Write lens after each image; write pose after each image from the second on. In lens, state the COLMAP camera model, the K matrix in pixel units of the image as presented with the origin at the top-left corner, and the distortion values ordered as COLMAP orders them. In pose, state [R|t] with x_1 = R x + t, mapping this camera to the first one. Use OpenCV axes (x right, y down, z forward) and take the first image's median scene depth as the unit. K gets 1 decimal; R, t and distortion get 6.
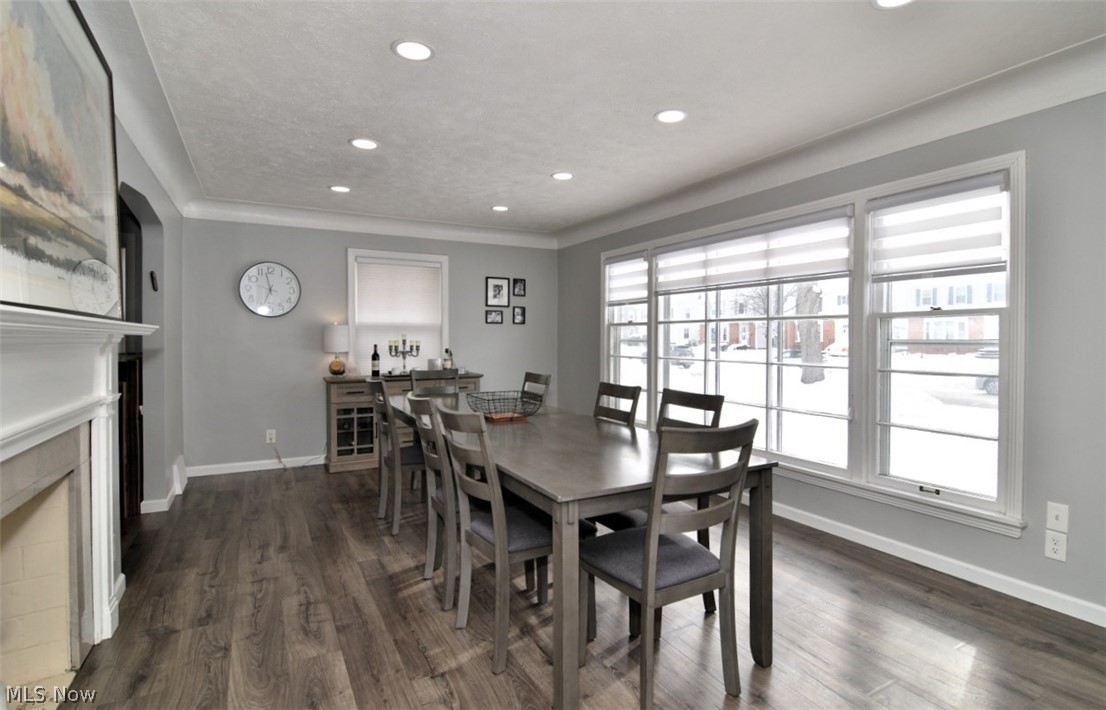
lens RADIAL K [[539.5, 0, 554.8], [0, 539.5, 342.3], [0, 0, 1]] dist [0.000494, -0.000402]
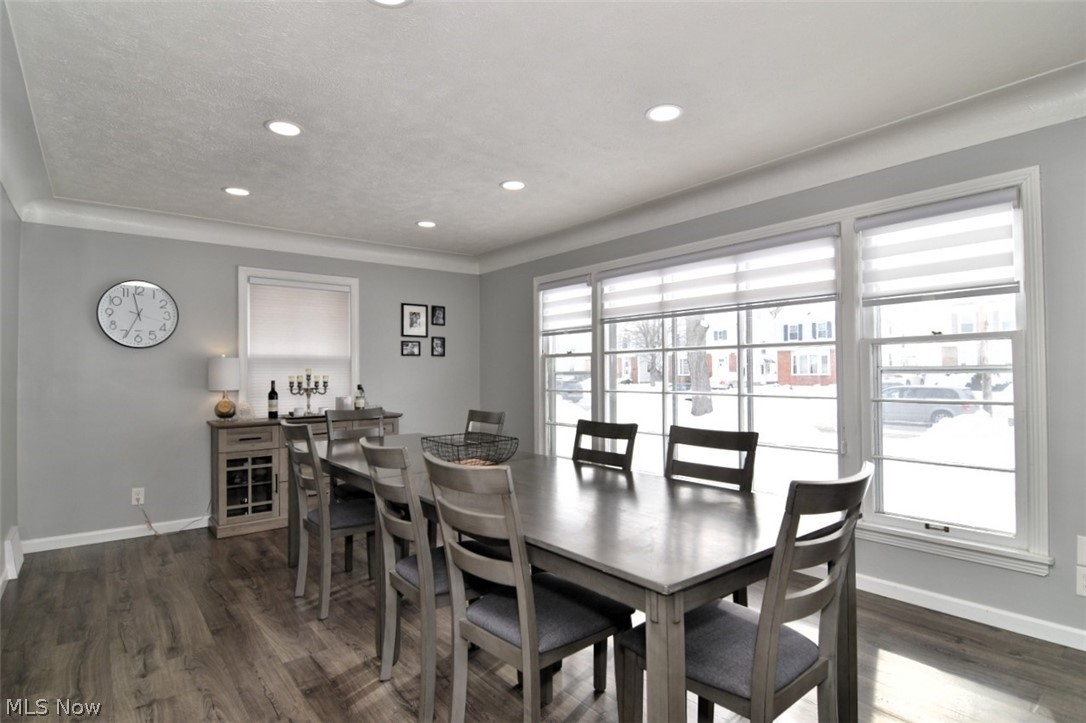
lens RADIAL K [[561.7, 0, 543.0], [0, 561.7, 361.5], [0, 0, 1]] dist [-0.002255, -0.005873]
pose [[0.986784, -0.006376, 0.161918, -0.105361], [0.010998, 0.999557, -0.027666, 0.005253], [-0.161669, 0.029081, 0.986416, 0.120011]]
